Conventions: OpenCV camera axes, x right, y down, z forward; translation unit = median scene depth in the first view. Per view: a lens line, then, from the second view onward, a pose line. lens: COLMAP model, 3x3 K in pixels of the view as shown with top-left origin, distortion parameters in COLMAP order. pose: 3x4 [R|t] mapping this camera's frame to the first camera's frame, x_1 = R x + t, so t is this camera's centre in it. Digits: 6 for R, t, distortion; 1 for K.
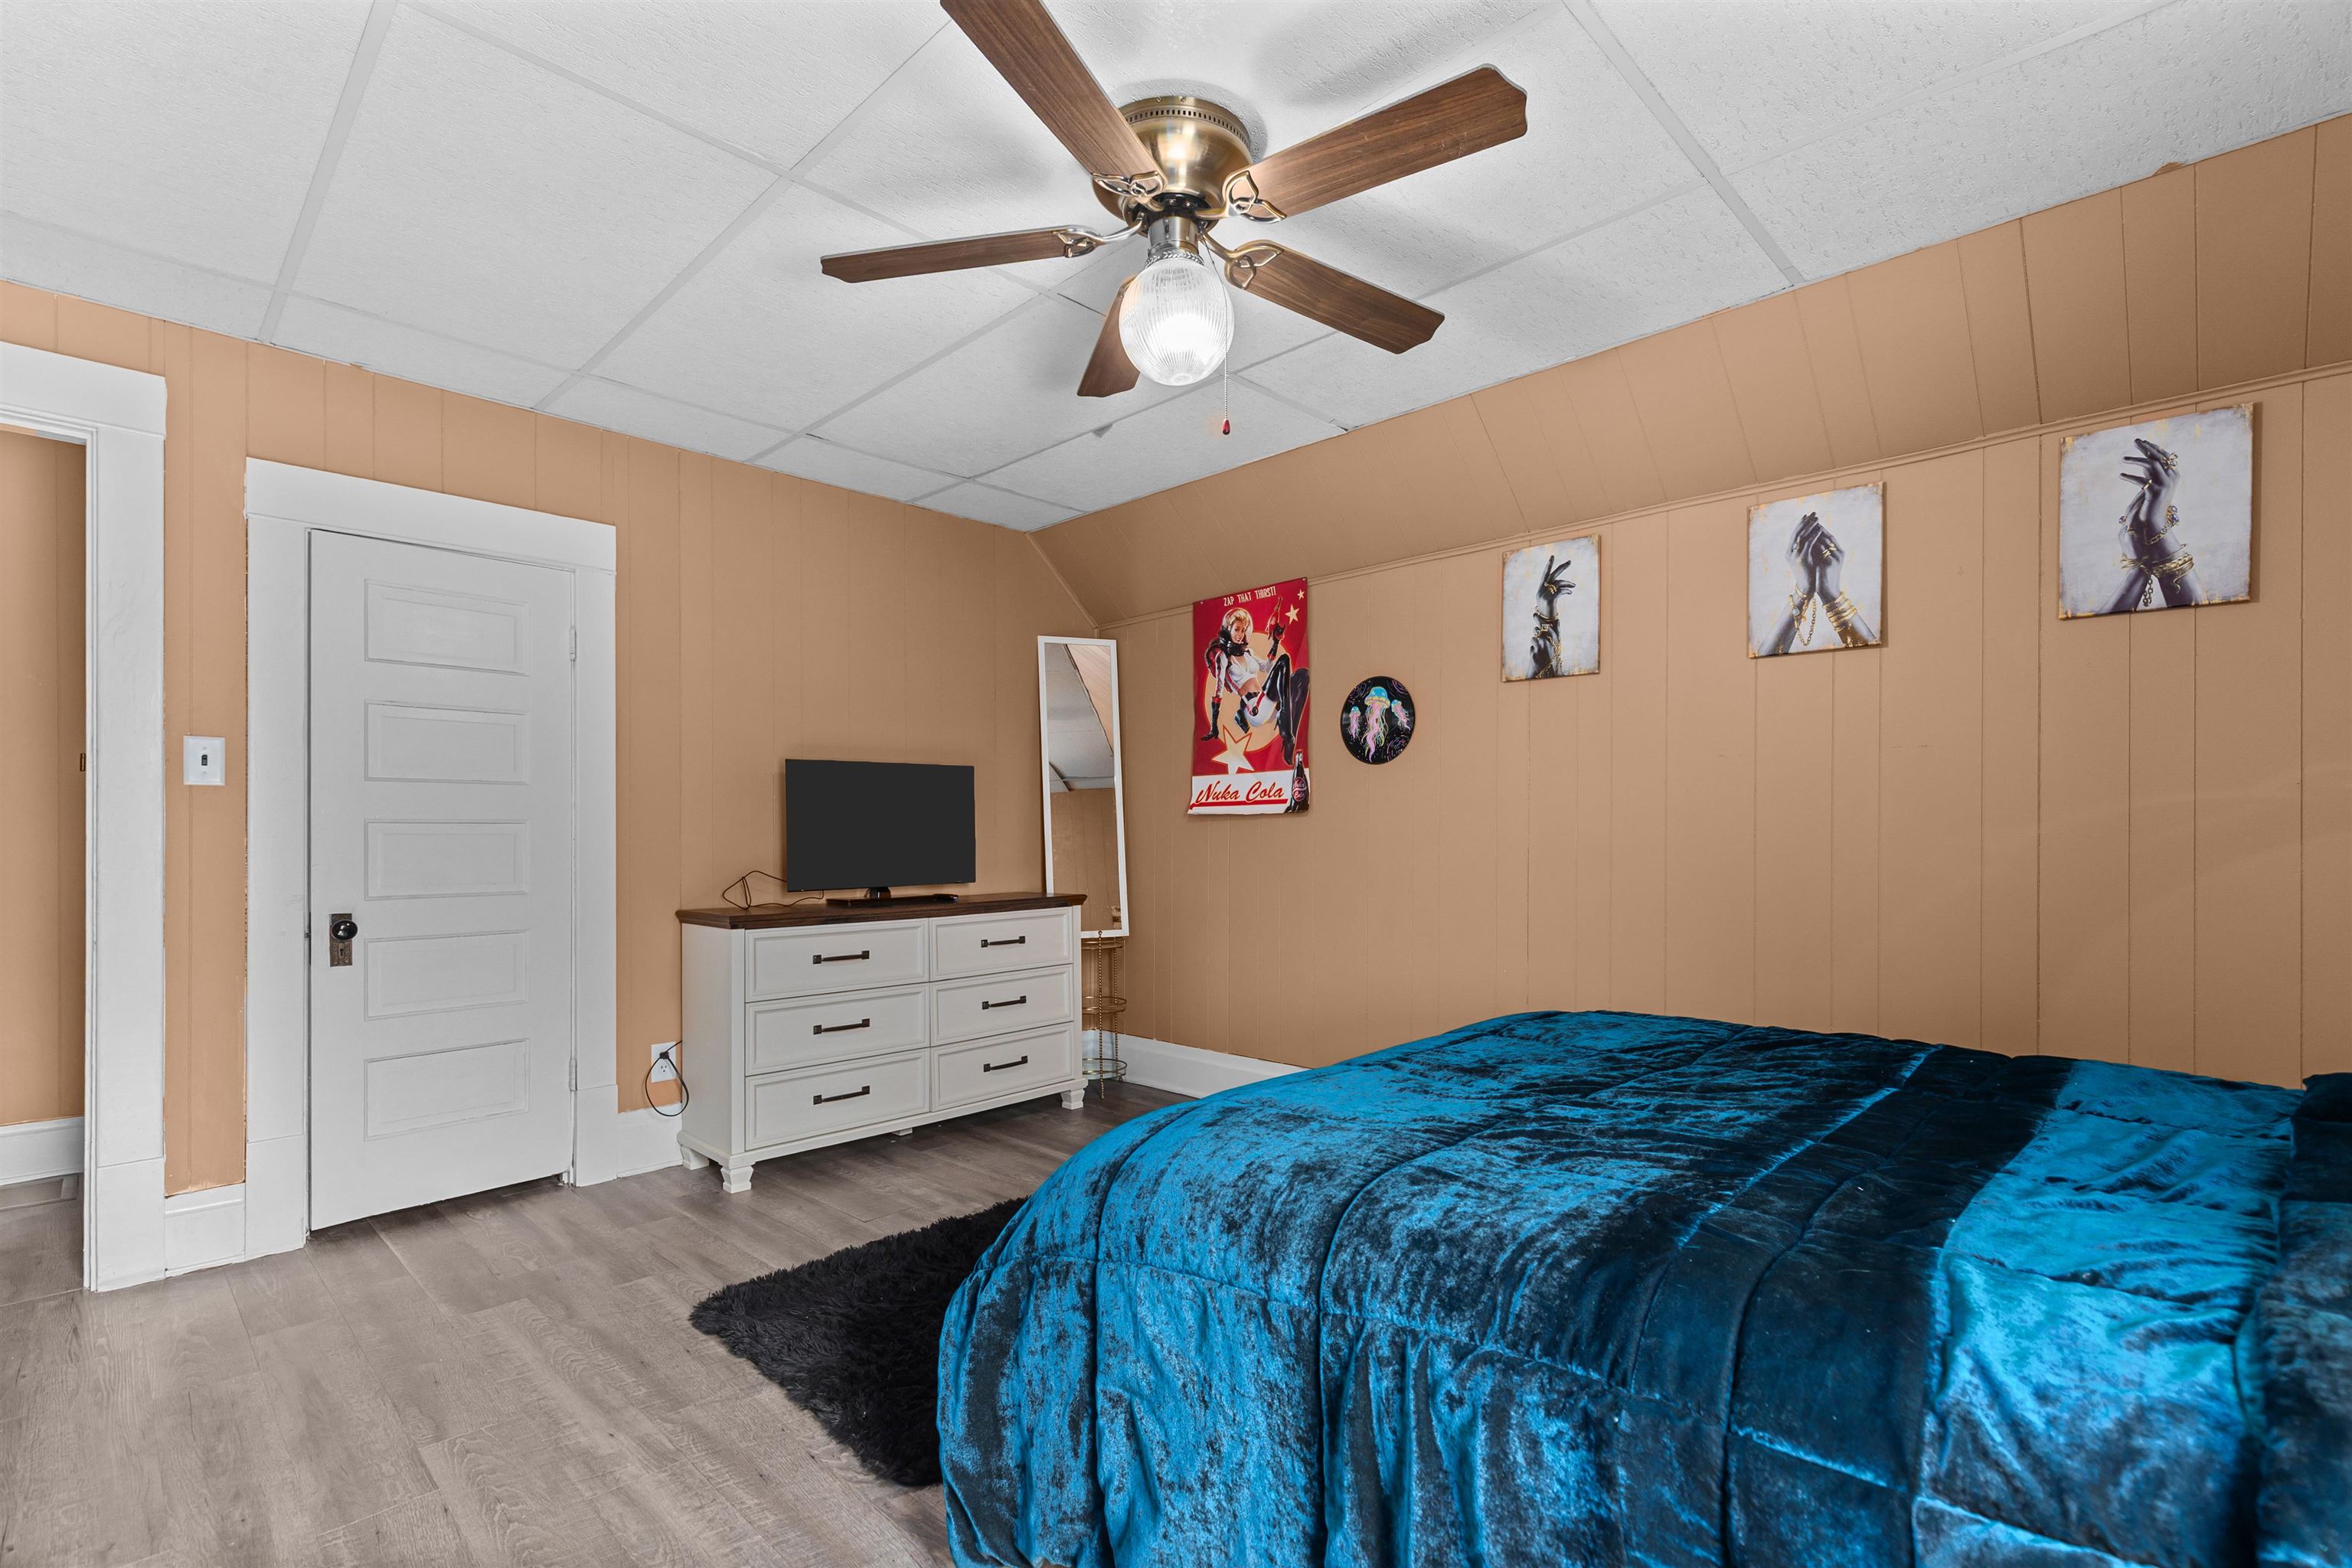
lens RADIAL K [[1068.7, 0, 1175.8], [0, 1068.7, 826.0], [0, 0, 1]] dist [0.010112, -0.003107]
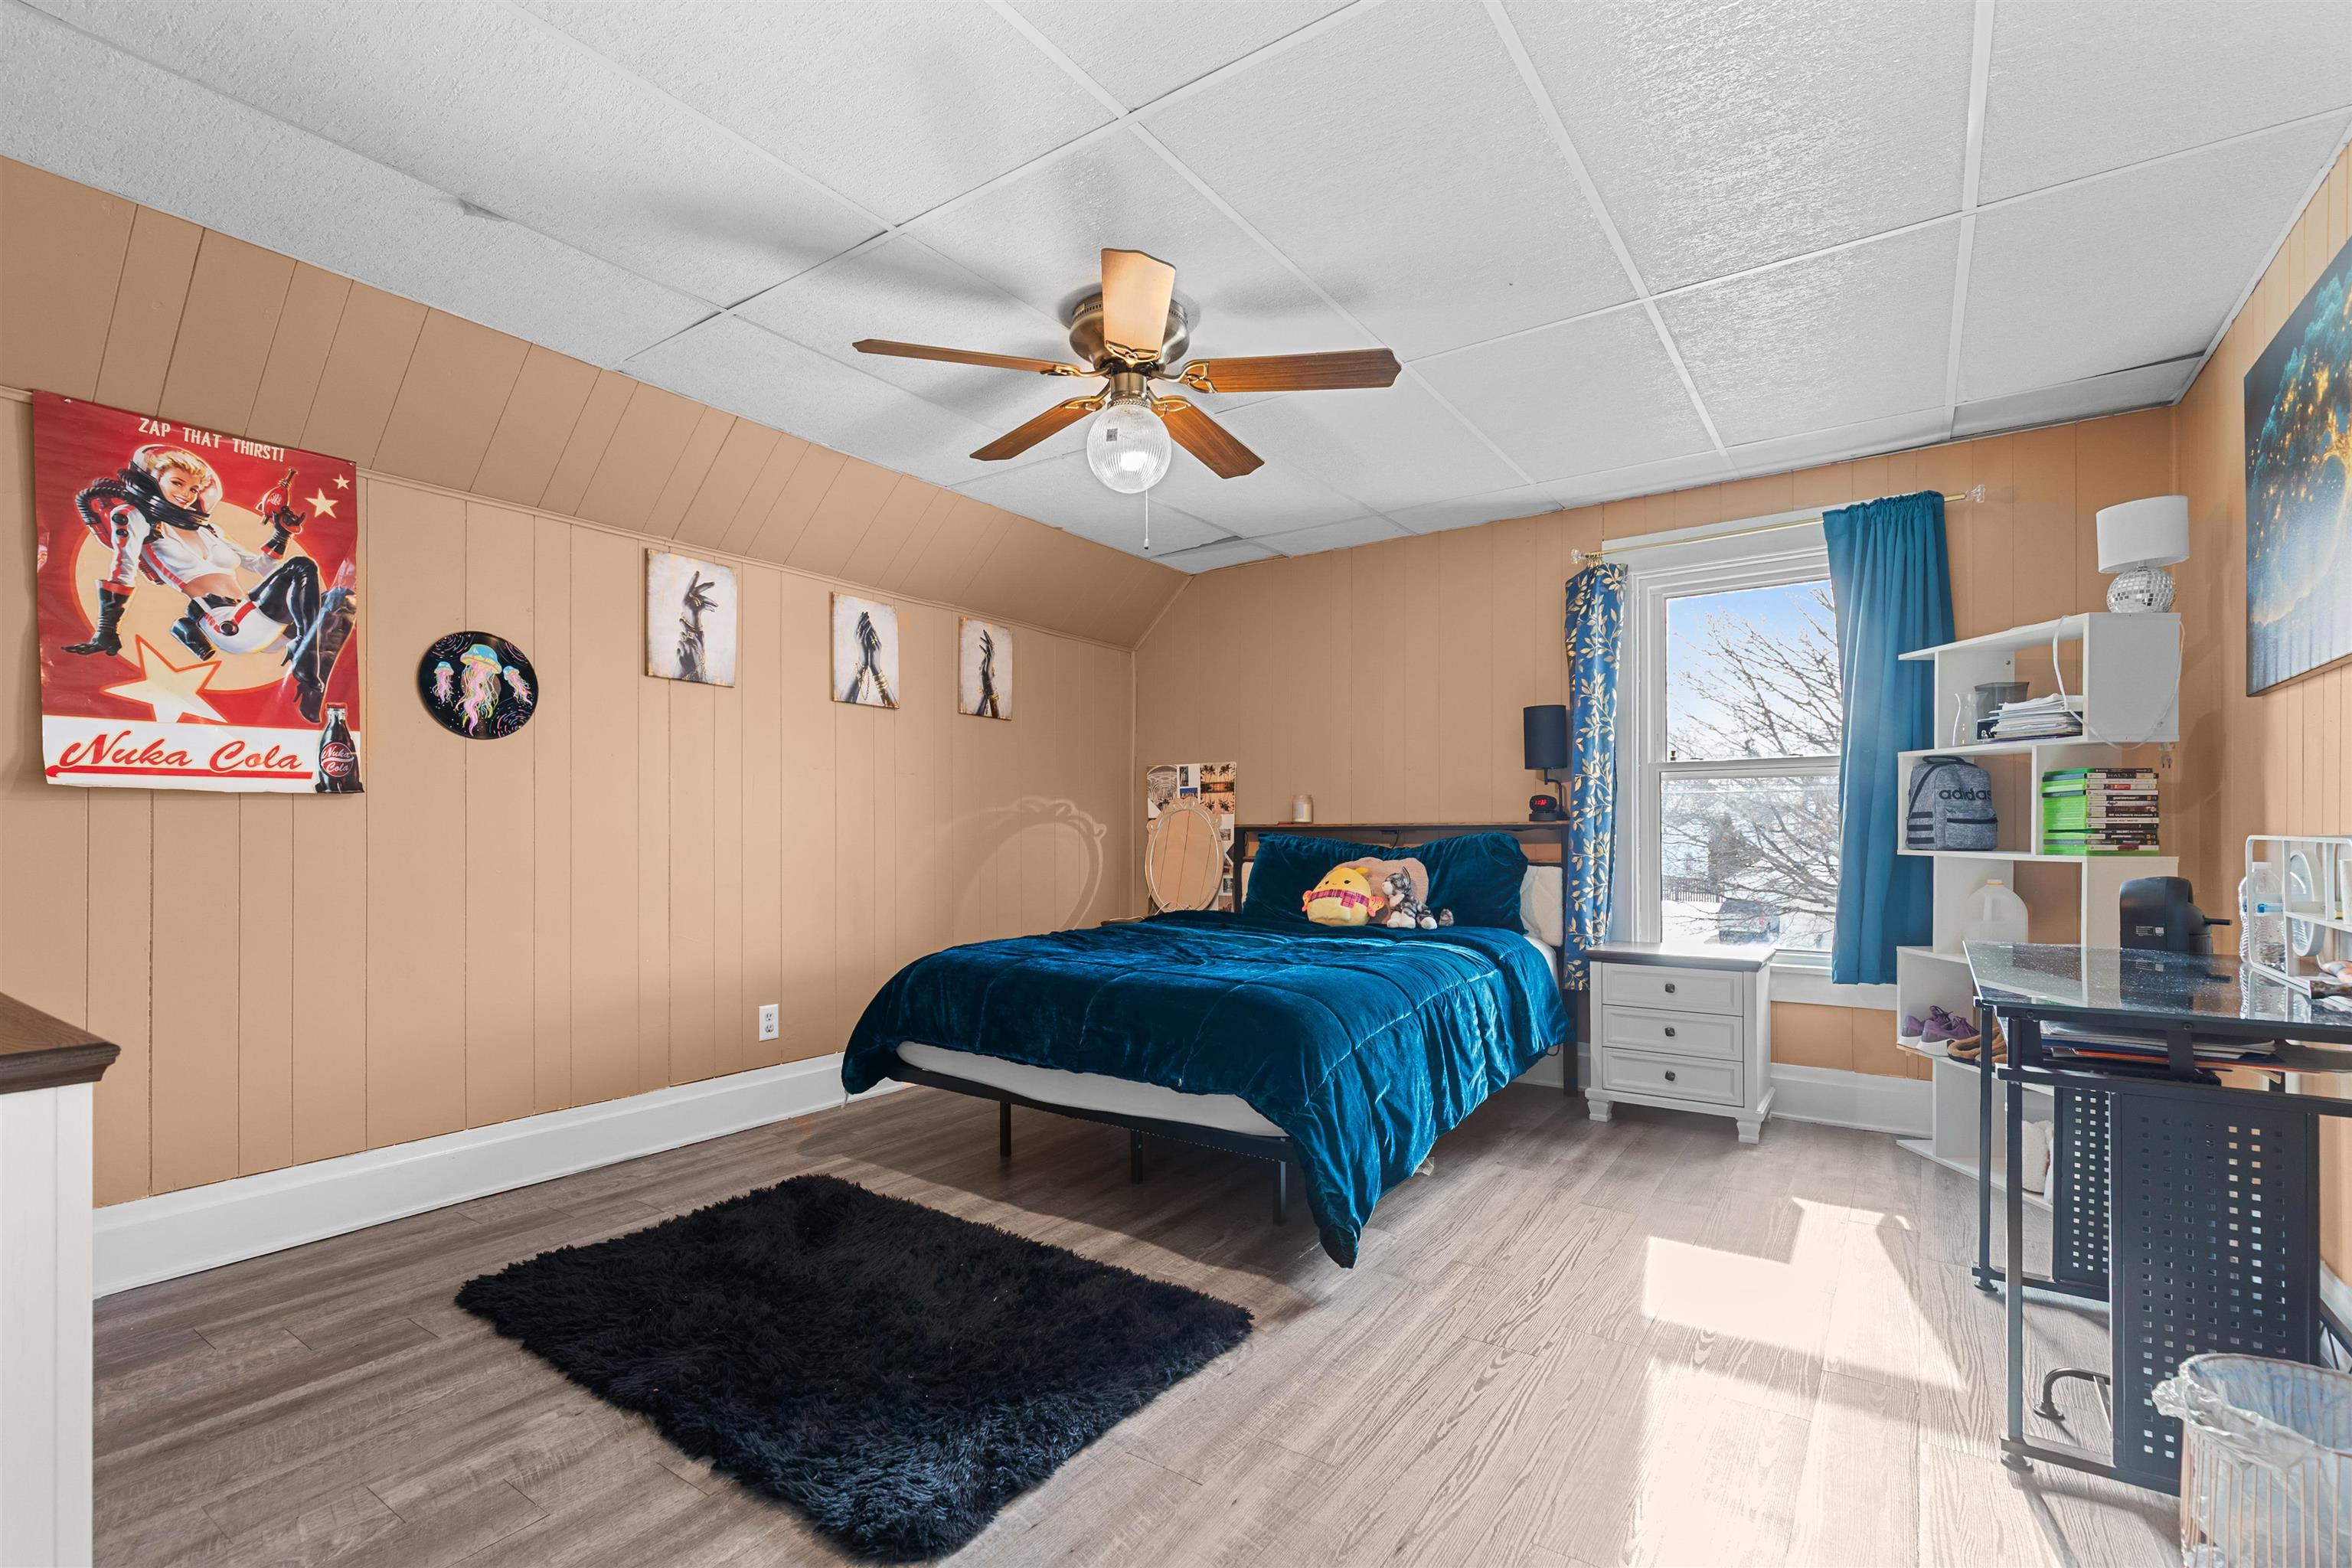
lens RADIAL K [[1068.7, 0, 1162.8], [0, 1068.7, 837.7], [0, 0, 1]] dist [0.010112, -0.003107]
pose [[-0.159488, -0.005279, 0.987186, -0.686953], [-0.006899, 0.999967, 0.004233, 0.010246], [-0.987176, -0.006135, -0.159520, 0.599018]]
